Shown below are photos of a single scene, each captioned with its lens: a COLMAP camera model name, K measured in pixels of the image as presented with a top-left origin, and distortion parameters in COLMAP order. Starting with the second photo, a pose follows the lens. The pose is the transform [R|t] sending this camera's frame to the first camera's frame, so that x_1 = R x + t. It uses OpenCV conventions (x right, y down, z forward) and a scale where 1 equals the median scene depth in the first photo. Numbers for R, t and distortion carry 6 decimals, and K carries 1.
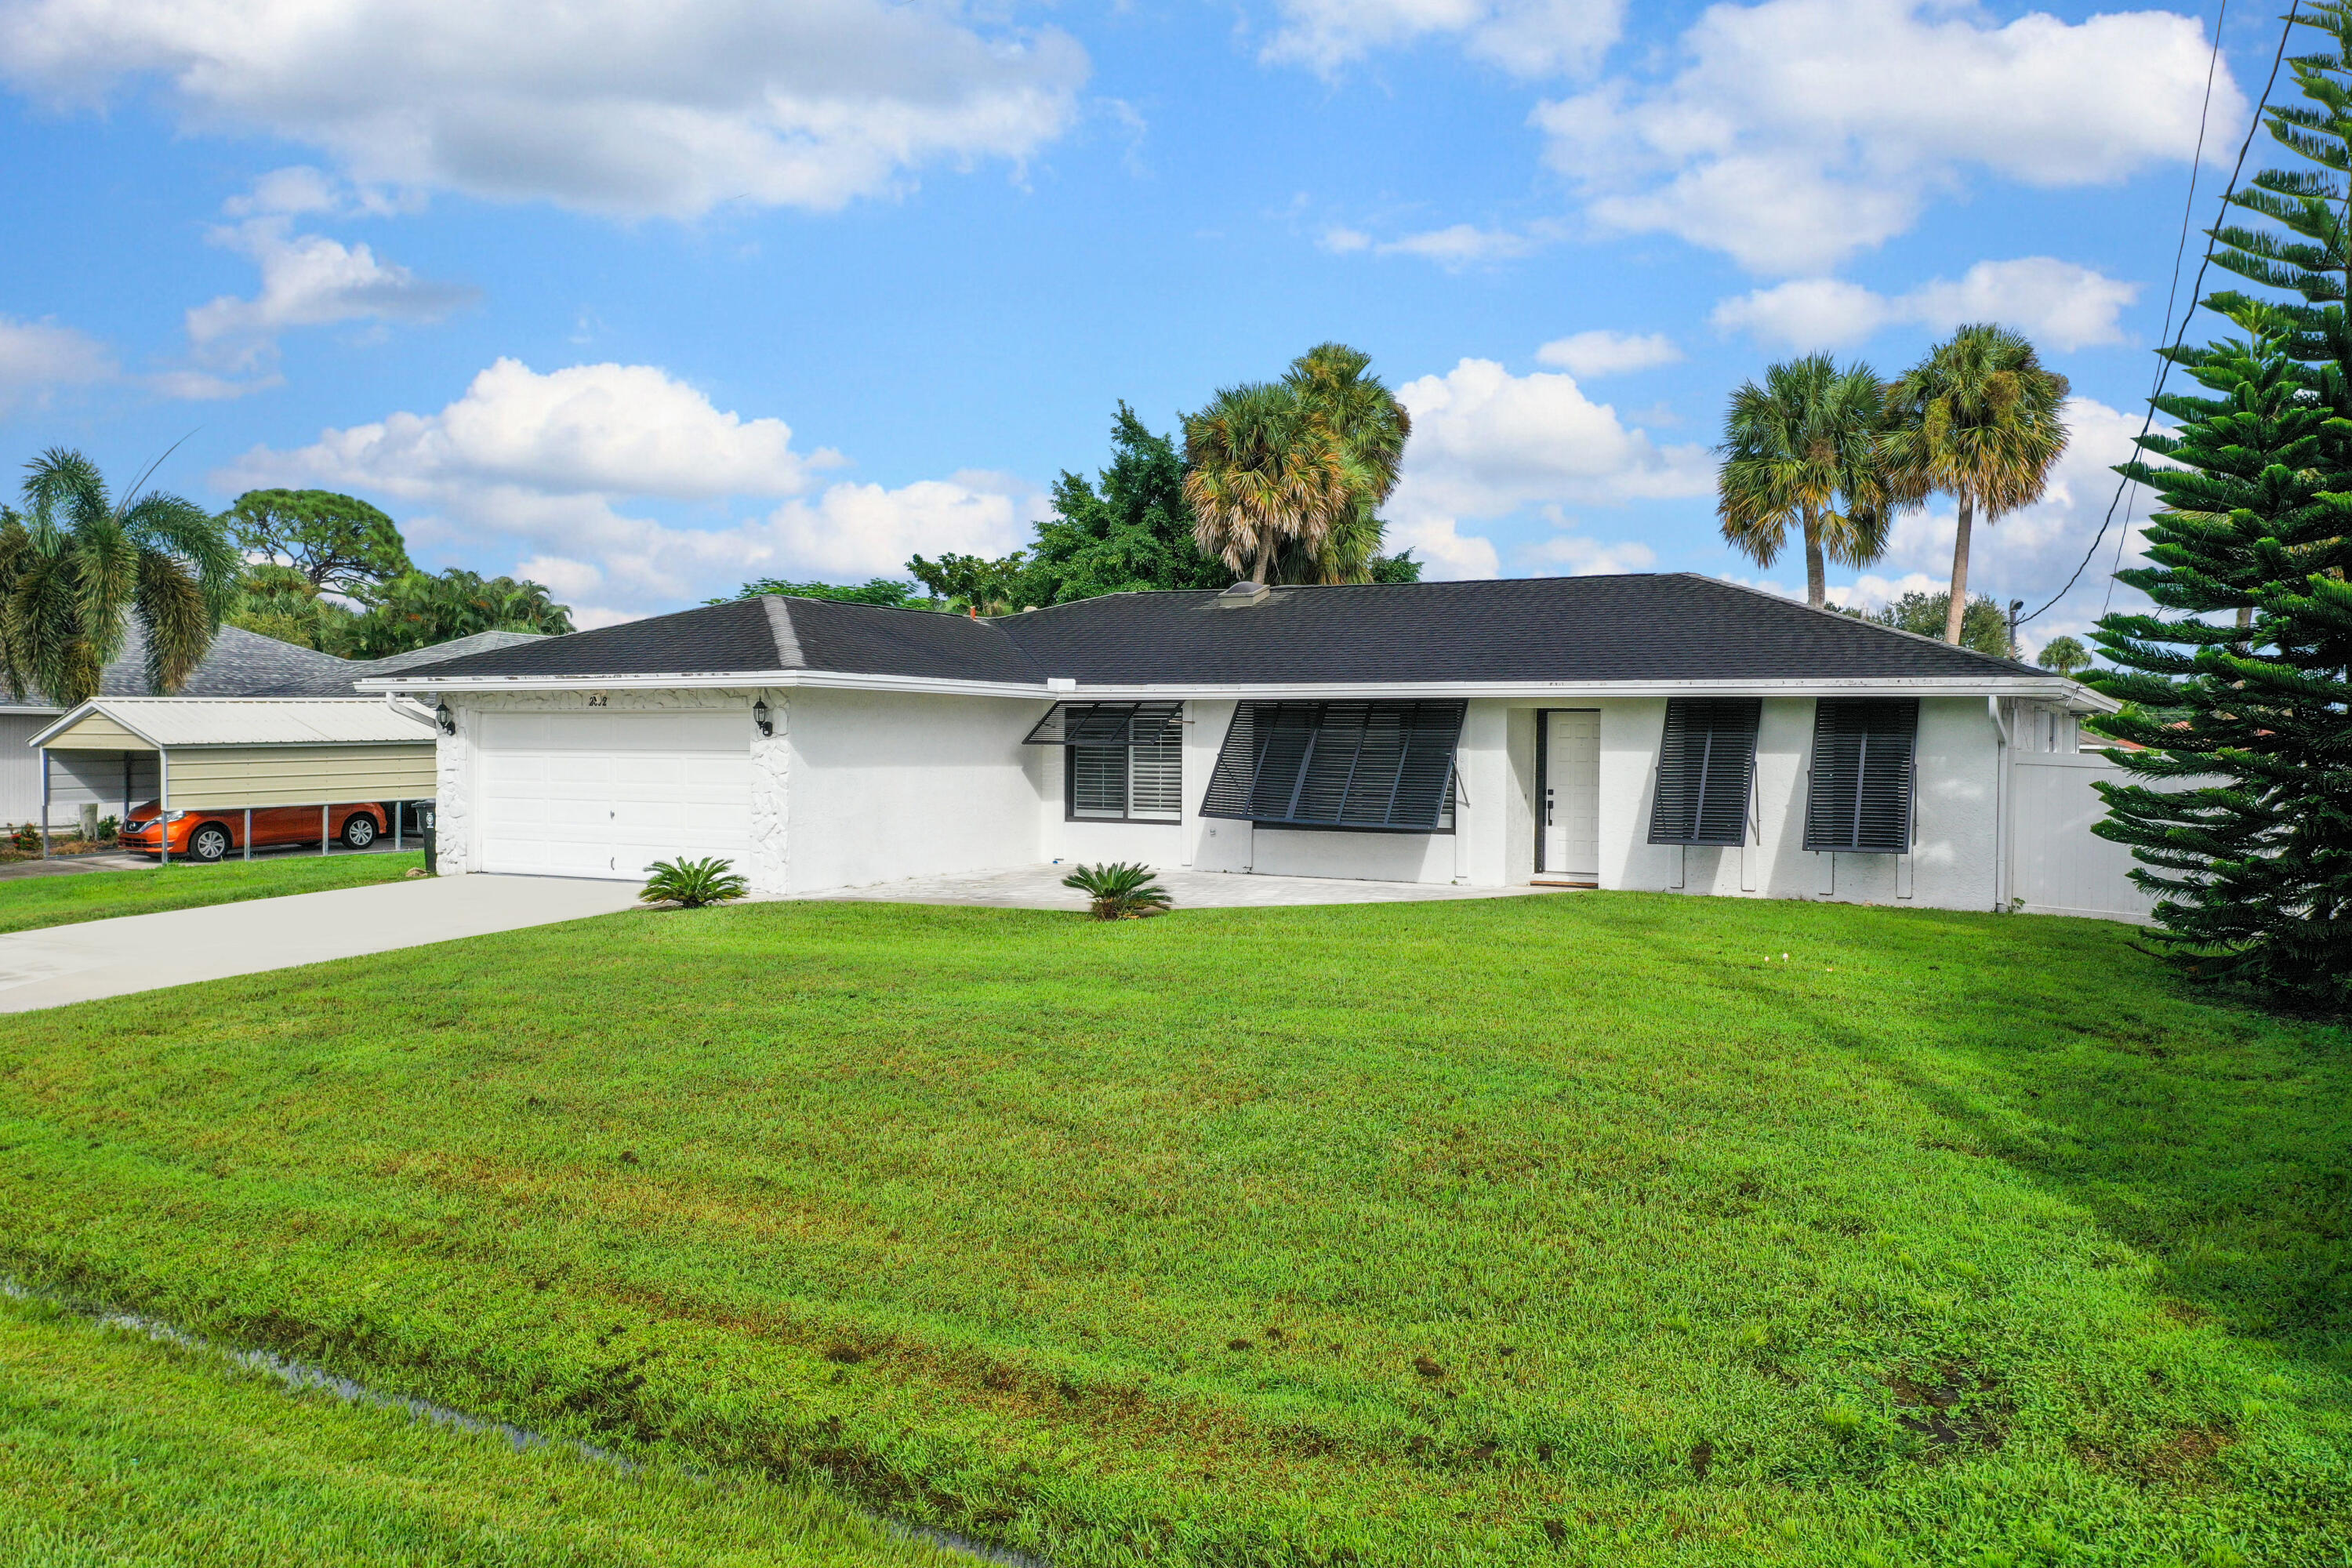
lens RADIAL K [[1874.4, 0, 1176.0], [0, 1874.4, 784.0], [0, 0, 1]] dist [-0.022542, 0.101652]
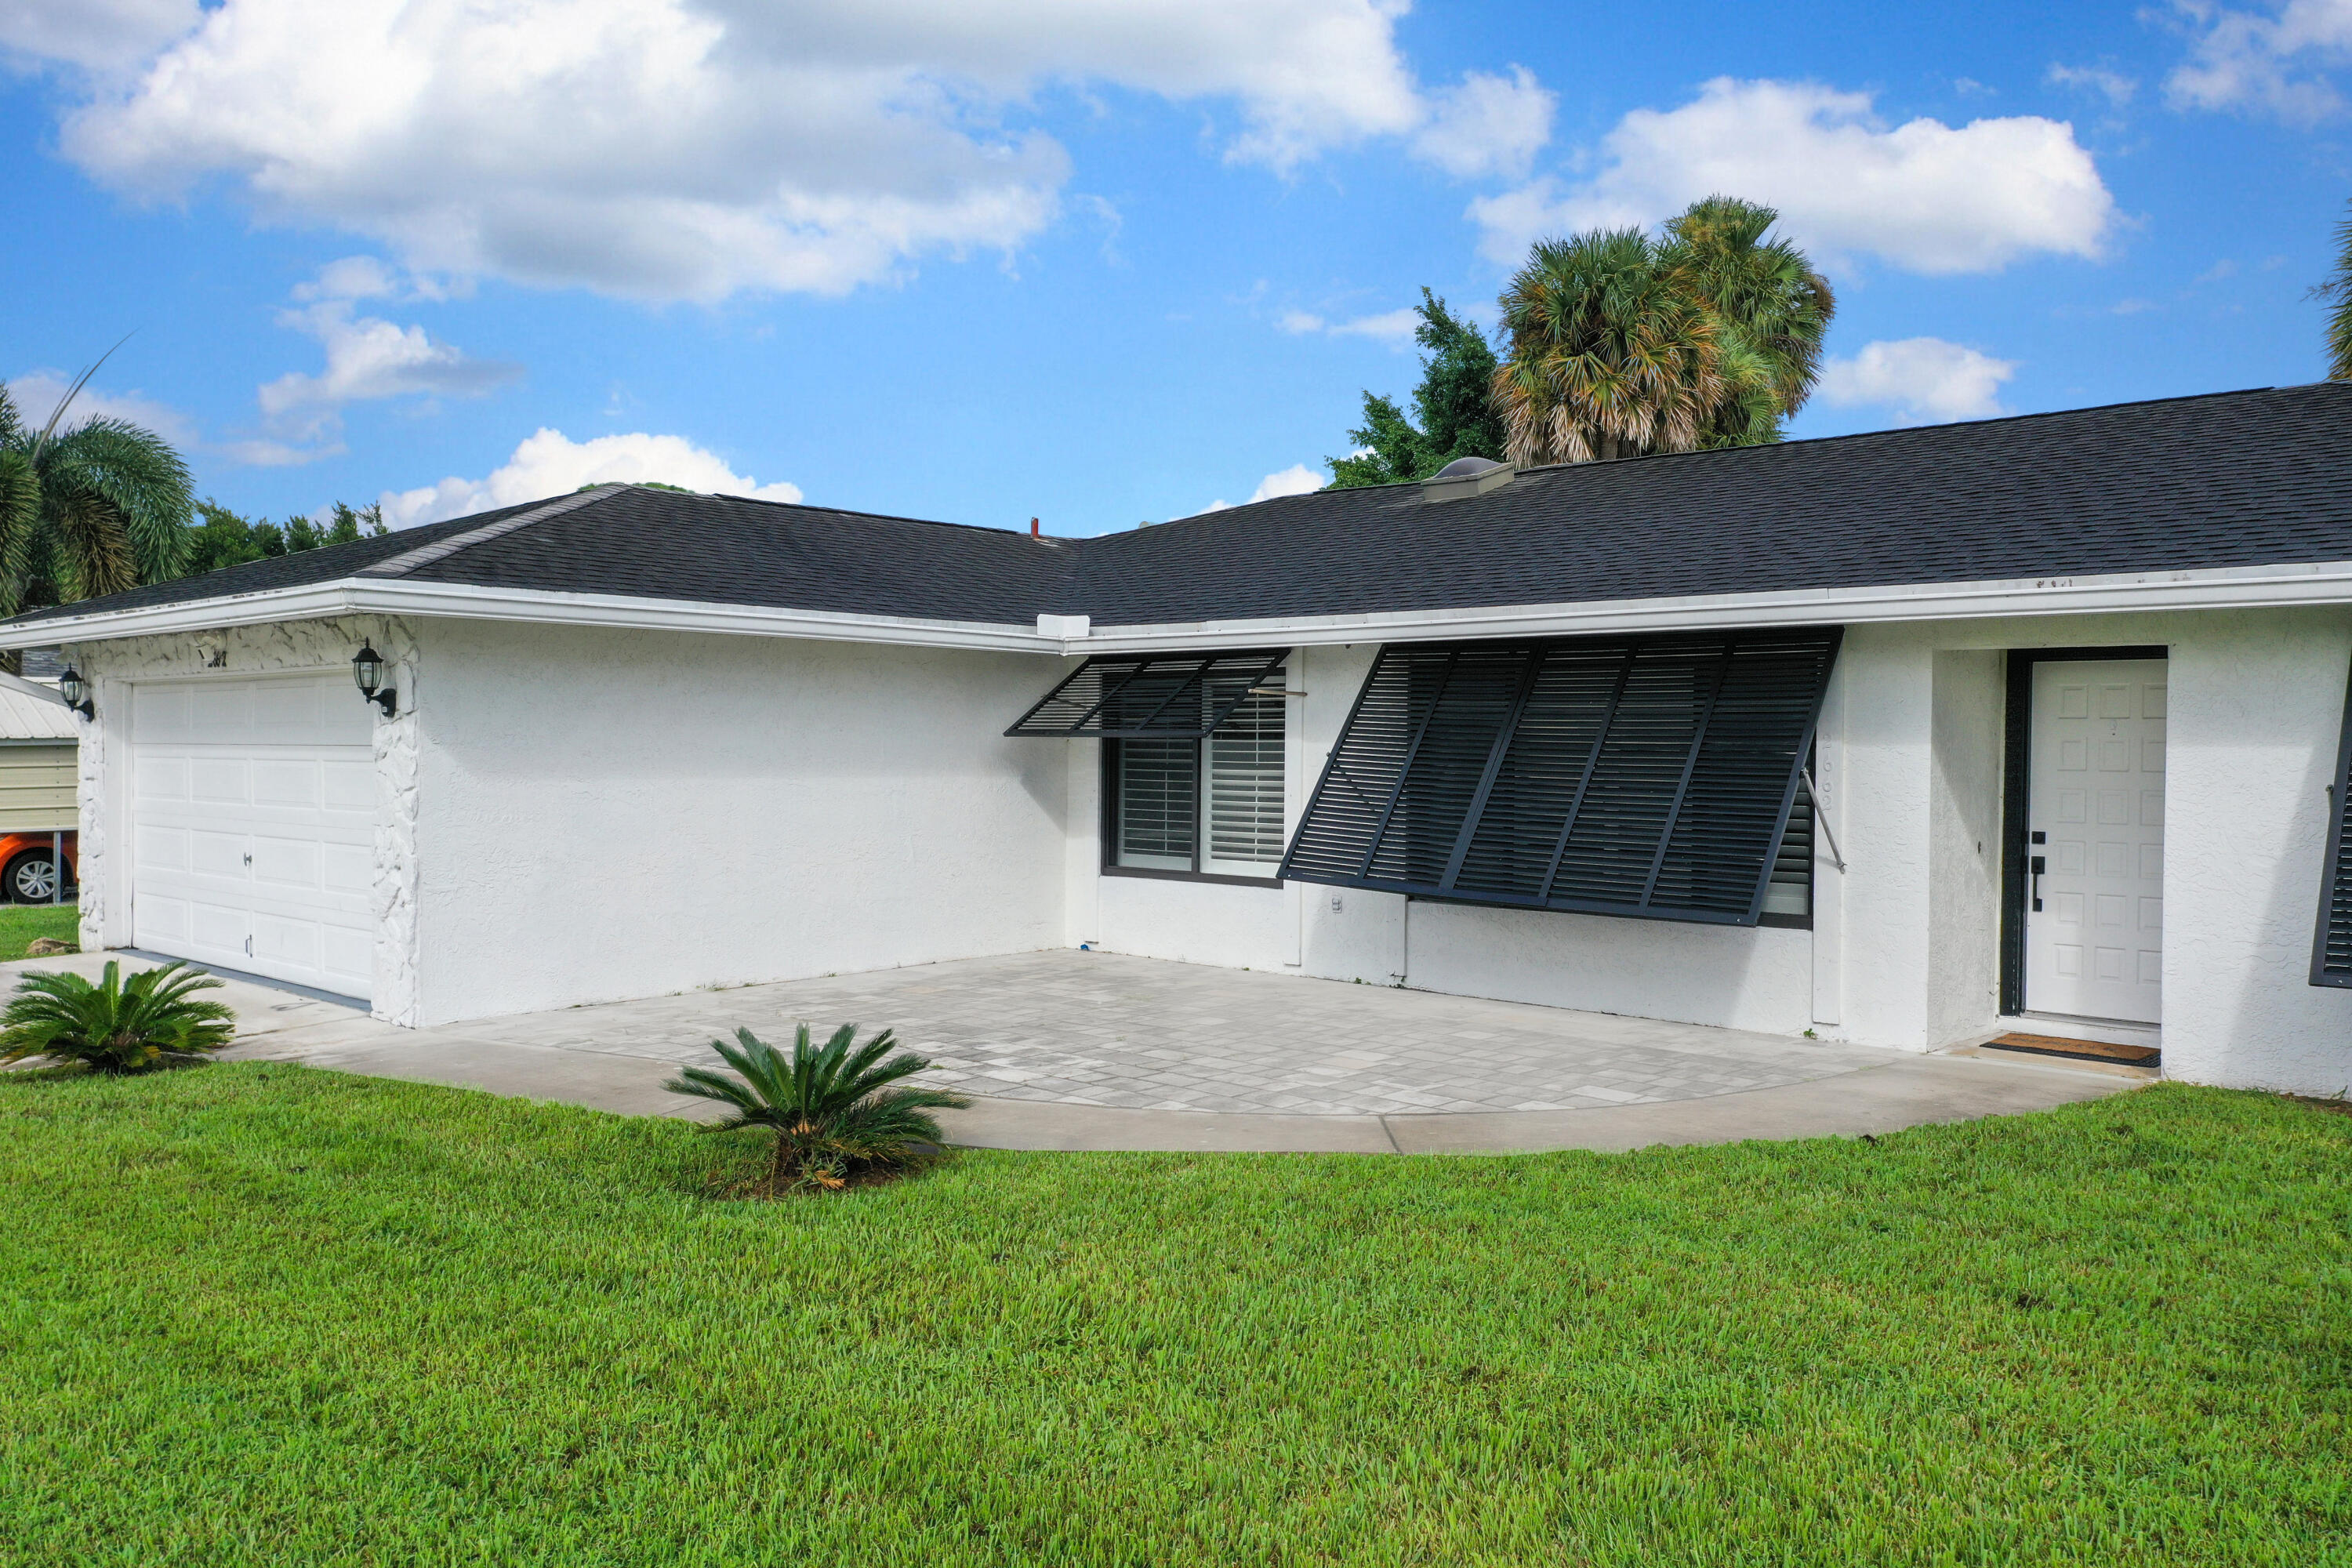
lens RADIAL K [[1874.4, 0, 1176.0], [0, 1874.4, 784.0], [0, 0, 1]] dist [-0.022542, 0.101652]
pose [[0.972283, 0.004521, -0.233763, 0.094765], [-0.005325, 0.999982, -0.002810, -0.005781], [0.233746, 0.003977, 0.972290, 0.469840]]
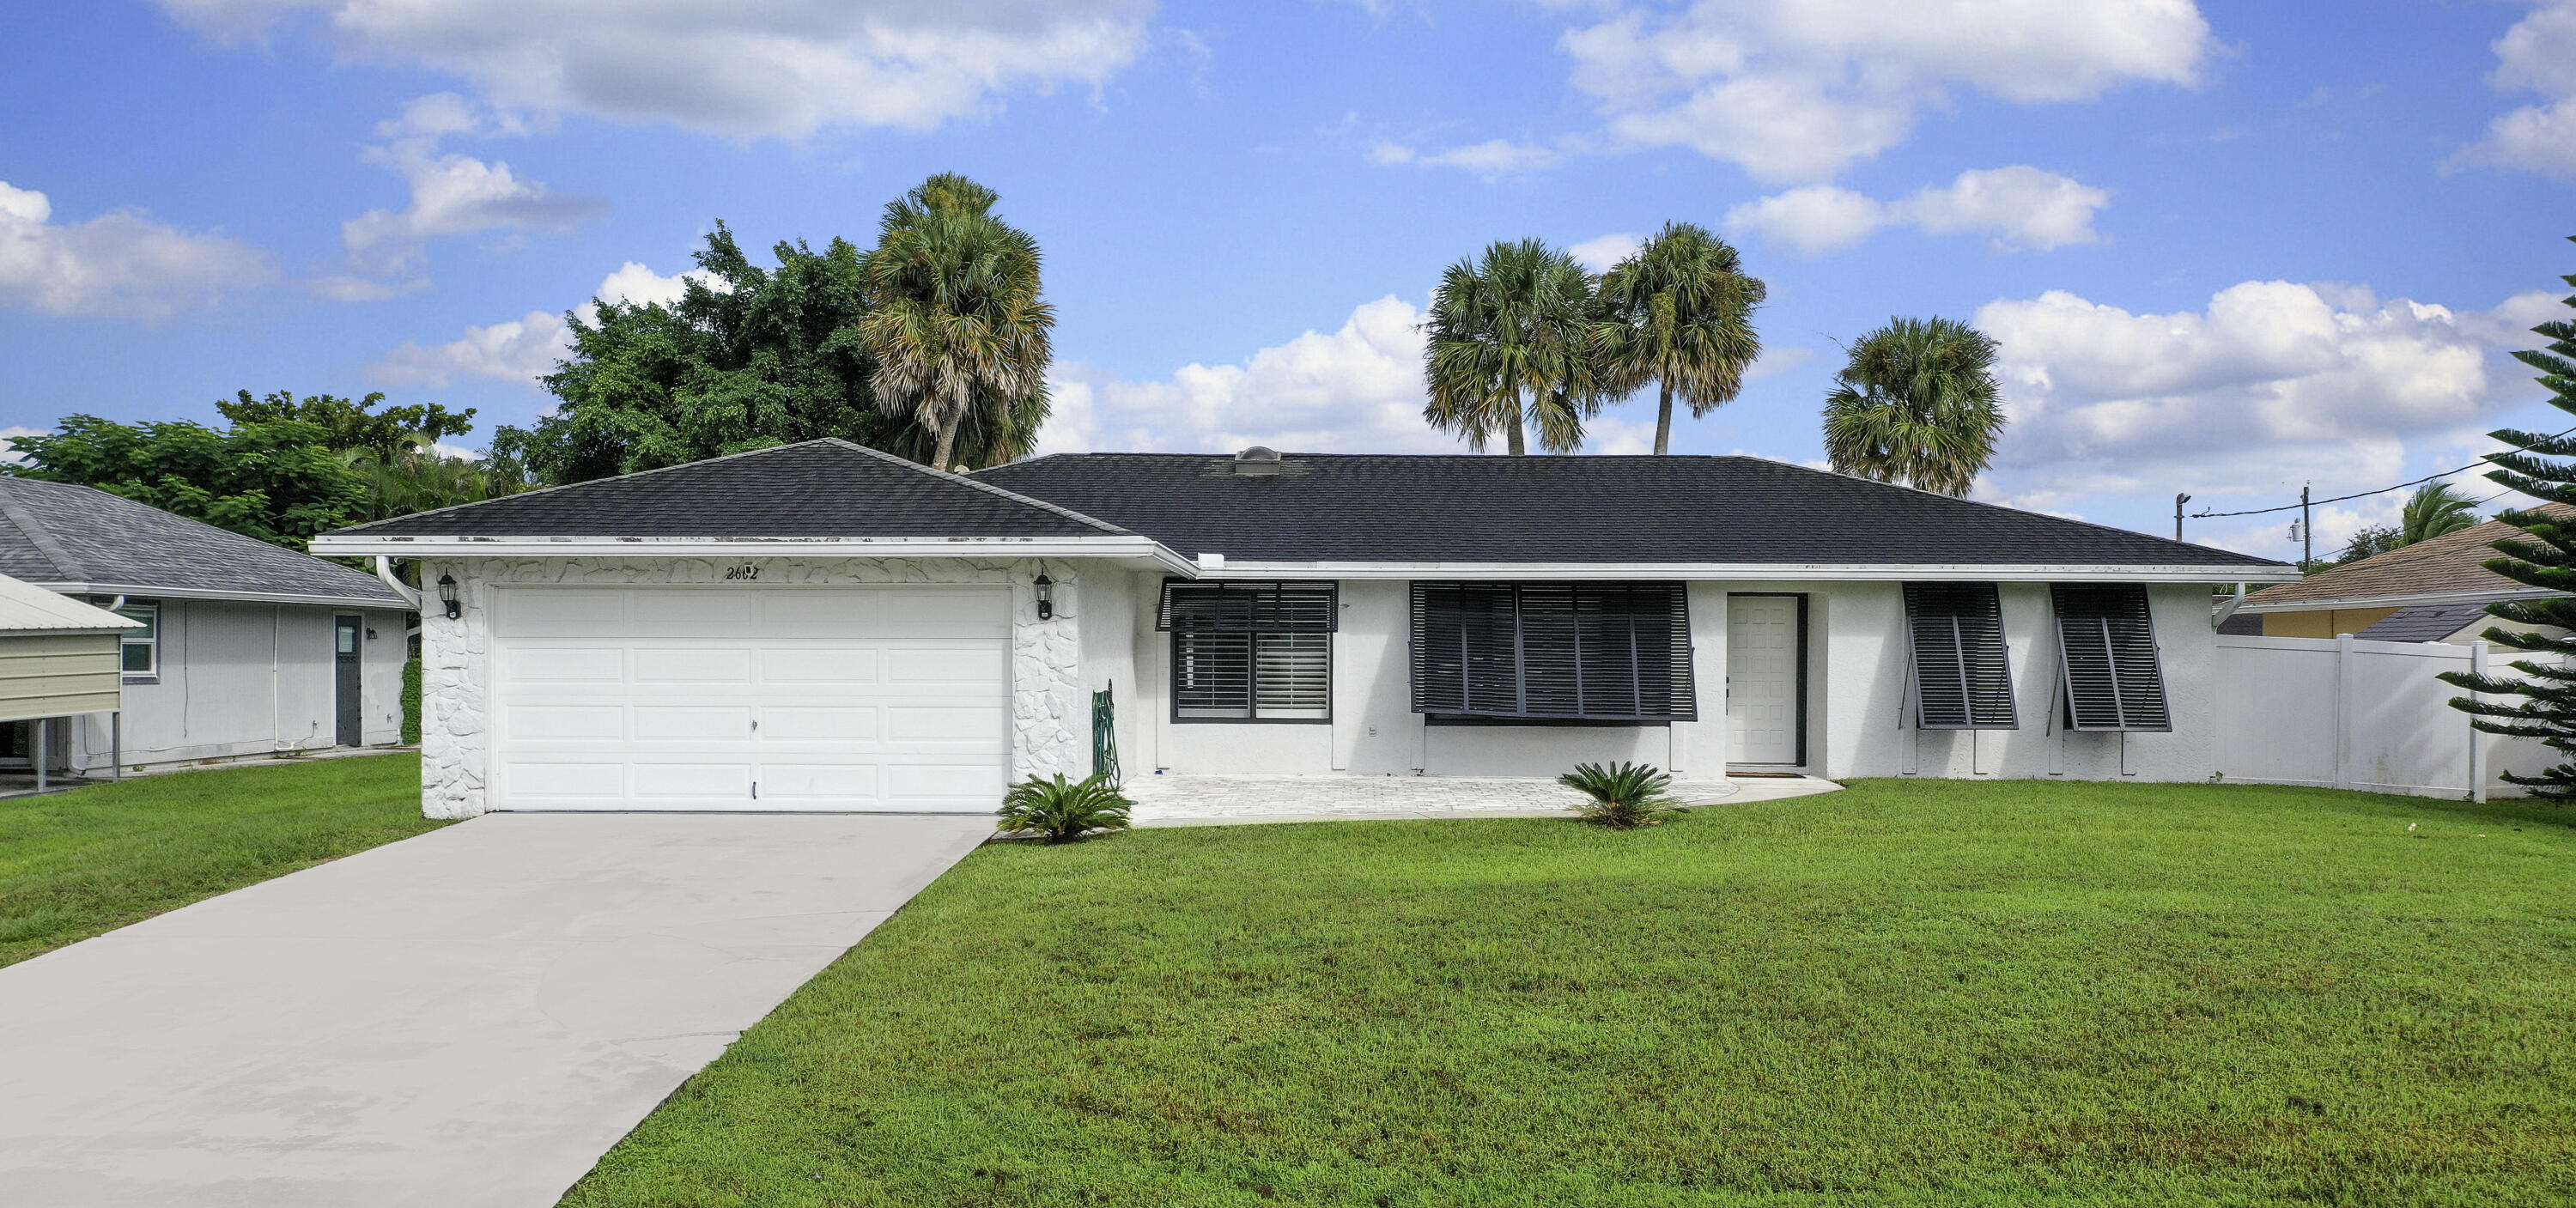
lens RADIAL K [[2074.6, 0, 1288.0], [0, 2074.6, 604.0], [0, 0, 1]] dist [-0.049997, -0.003201]
pose [[0.883036, 0.004833, 0.469280, -0.455379], [0.012707, 0.999334, -0.034202, -0.000953], [-0.469132, 0.036164, 0.882387, 0.158867]]
